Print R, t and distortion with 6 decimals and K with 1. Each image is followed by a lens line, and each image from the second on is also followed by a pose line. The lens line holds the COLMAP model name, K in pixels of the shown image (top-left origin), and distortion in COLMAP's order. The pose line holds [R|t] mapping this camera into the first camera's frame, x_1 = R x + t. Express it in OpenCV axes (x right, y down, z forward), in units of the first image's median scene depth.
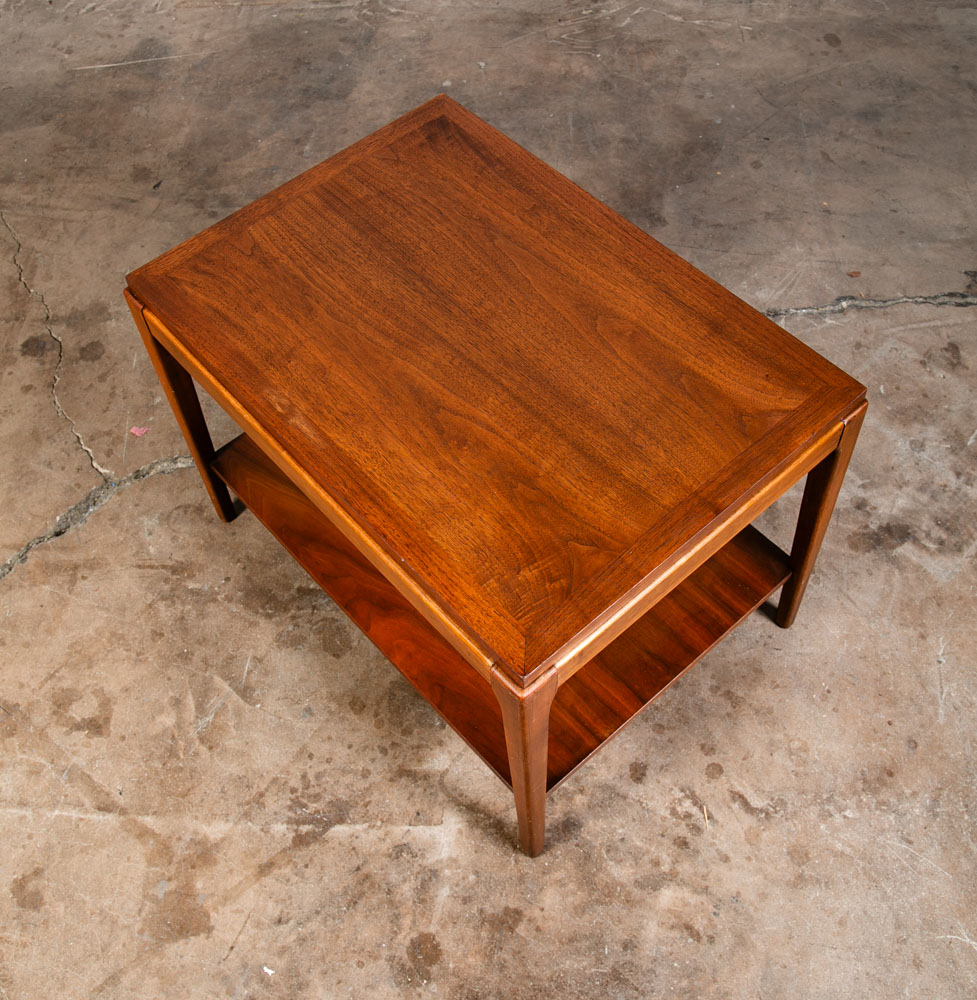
lens RADIAL K [[1209.7, 0, 489.7], [0, 1209.7, 489.5], [0, 0, 1]] dist [-0.096866, 0.123519]
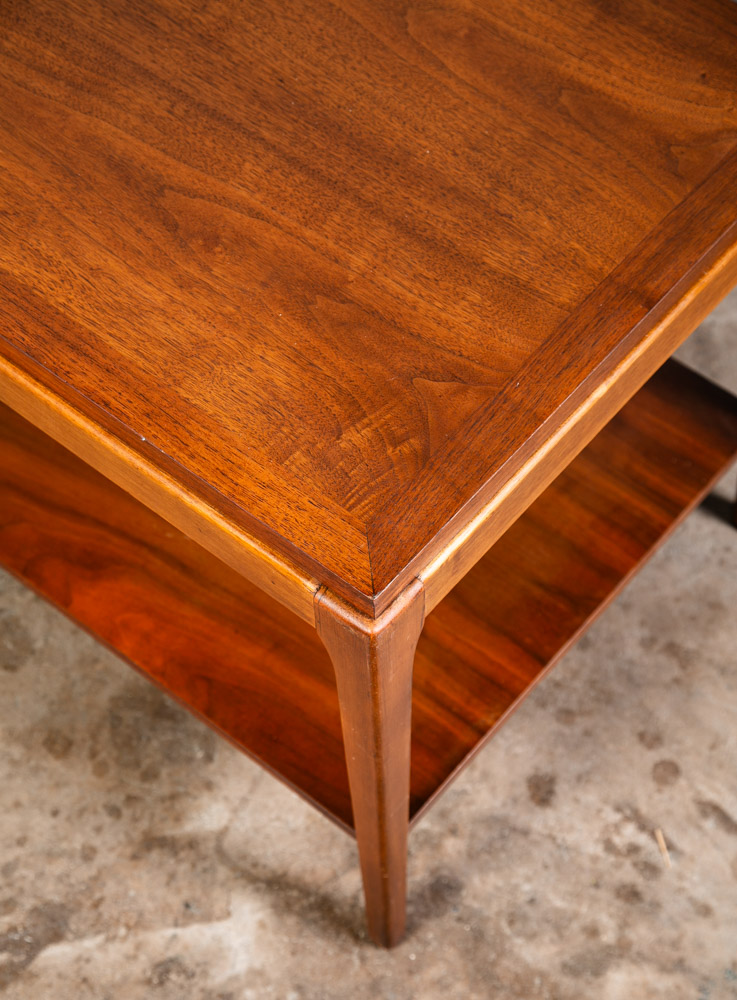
lens RADIAL K [[2069.3, 0, 367.5], [0, 2069.3, 566.1], [0, 0, 1]] dist [0.266753, -0.006373]
pose [[0.988320, -0.117169, 0.097446, -0.052813], [0.112403, 0.992245, 0.053056, 0.059401], [-0.102907, -0.041483, 0.993826, -0.026048]]
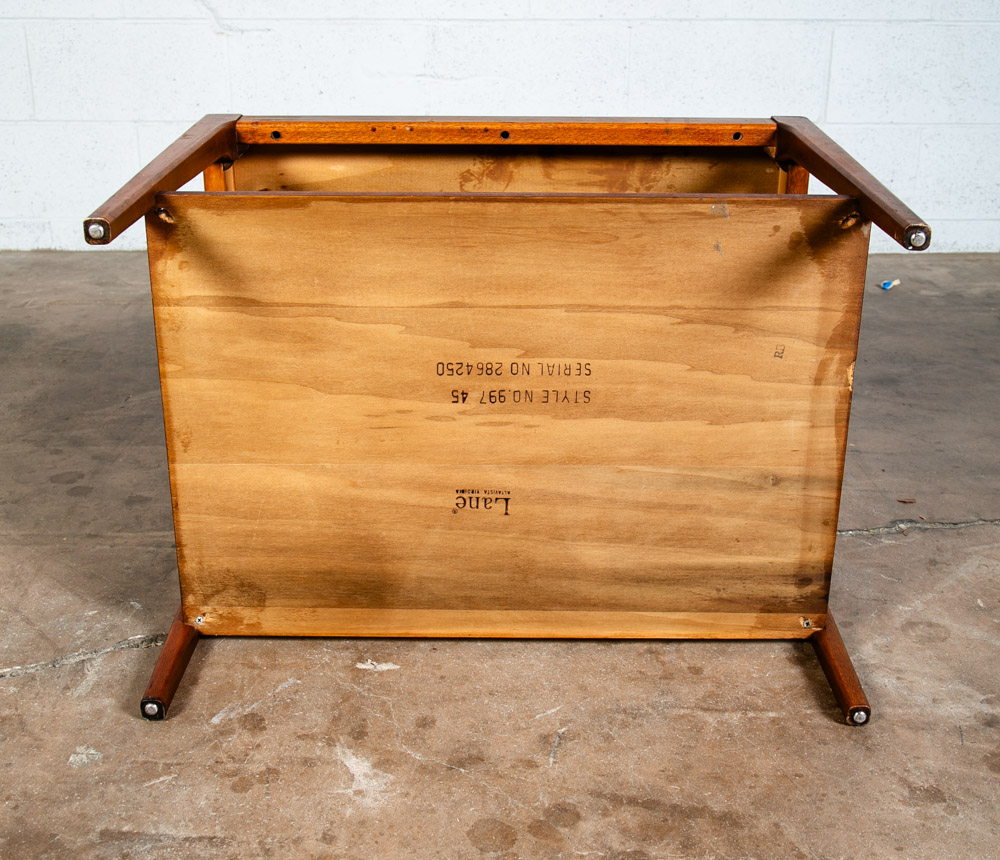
lens RADIAL K [[1375.1, 0, 502.6], [0, 1375.1, 397.6], [0, 0, 1]] dist [-0.030058, 0.063867]
pose [[0.997414, 0.025287, 0.067282, -0.013749], [0.015688, 0.836914, -0.547109, 0.313061], [-0.070144, 0.546749, 0.834353, 0.344317]]
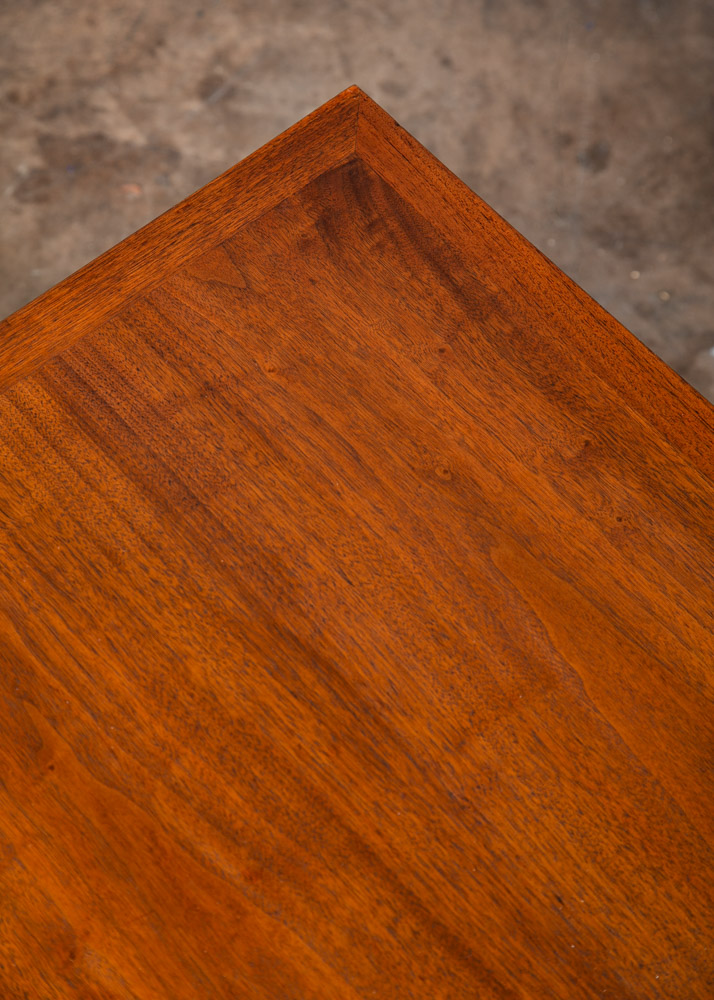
lens RADIAL K [[2343.2, 0, 352.4], [0, 2343.2, 465.3], [0, 0, 1]] dist [0.348030, -0.086496]
pose [[0.999187, 0.026679, 0.030231, -0.061569], [-0.028991, 0.996467, 0.078817, -0.270389], [-0.028022, -0.079629, 0.996431, 0.194238]]
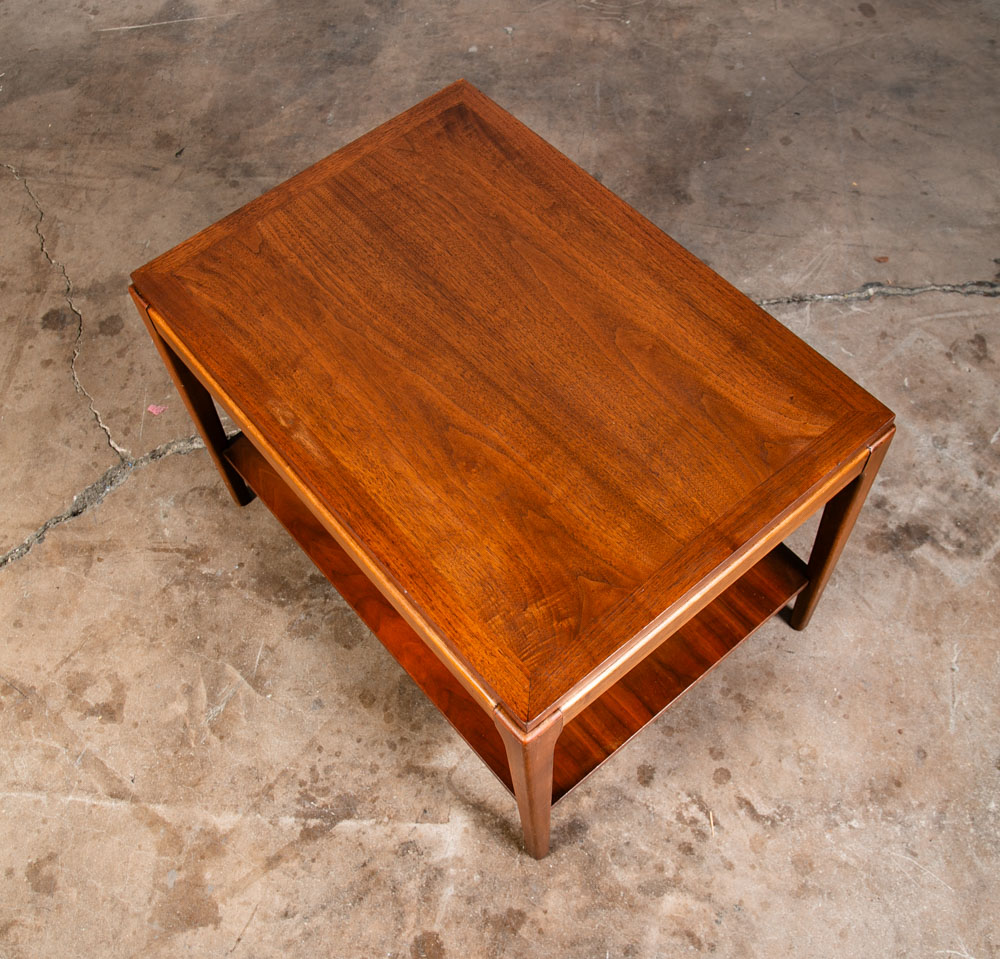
lens RADIAL K [[1147.9, 0, 489.4], [0, 1147.9, 495.0], [0, 0, 1]] dist [-0.110139, 0.083633]
pose [[0.999505, 0.021158, -0.023266, 0.010955], [-0.019370, 0.997030, 0.074541, -0.066616], [0.024774, -0.074054, 0.996946, 0.071692]]
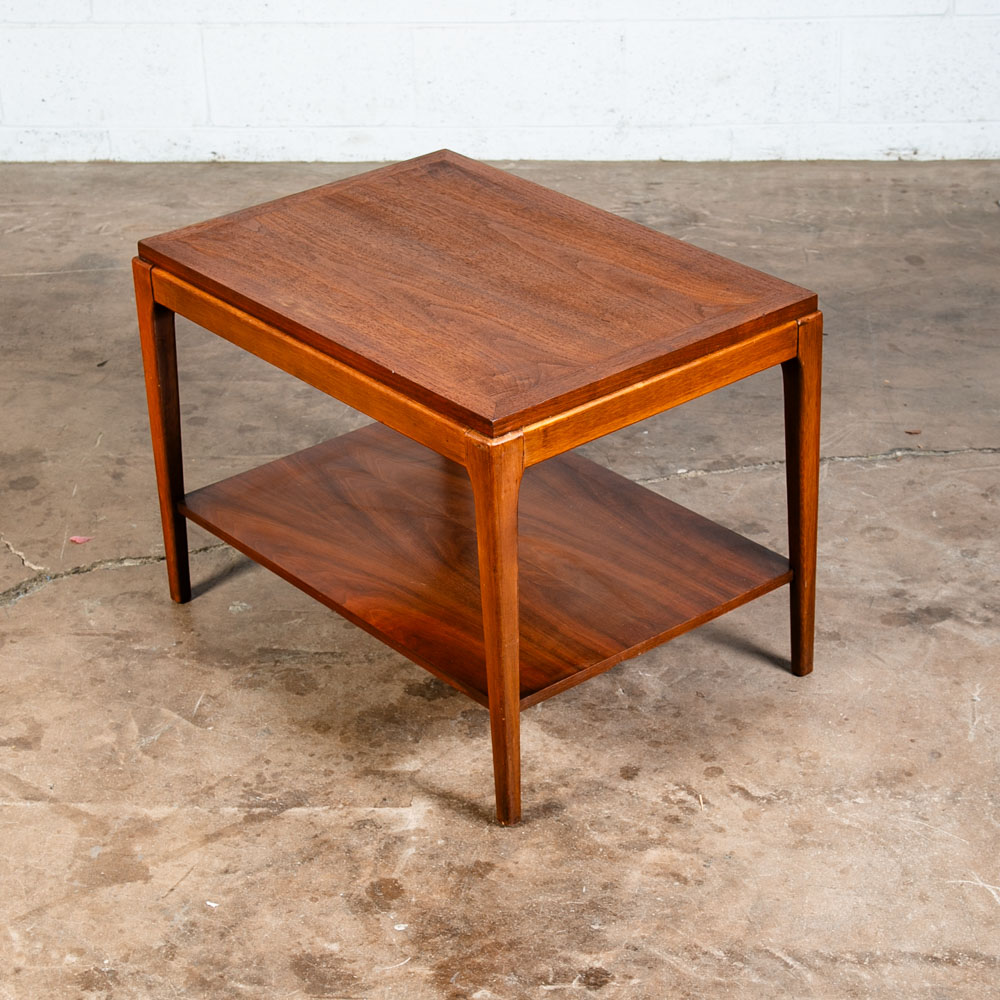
lens RADIAL K [[2592.4, 0, 500.0], [0, 2592.4, 500.0], [0, 0, 1]] dist [0.111054, -0.093669]
pose [[0.999464, 0.025039, -0.021086, 0.063591], [-0.031961, 0.885663, -0.463227, 0.981735], [0.007076, 0.463653, 0.885989, -0.844952]]
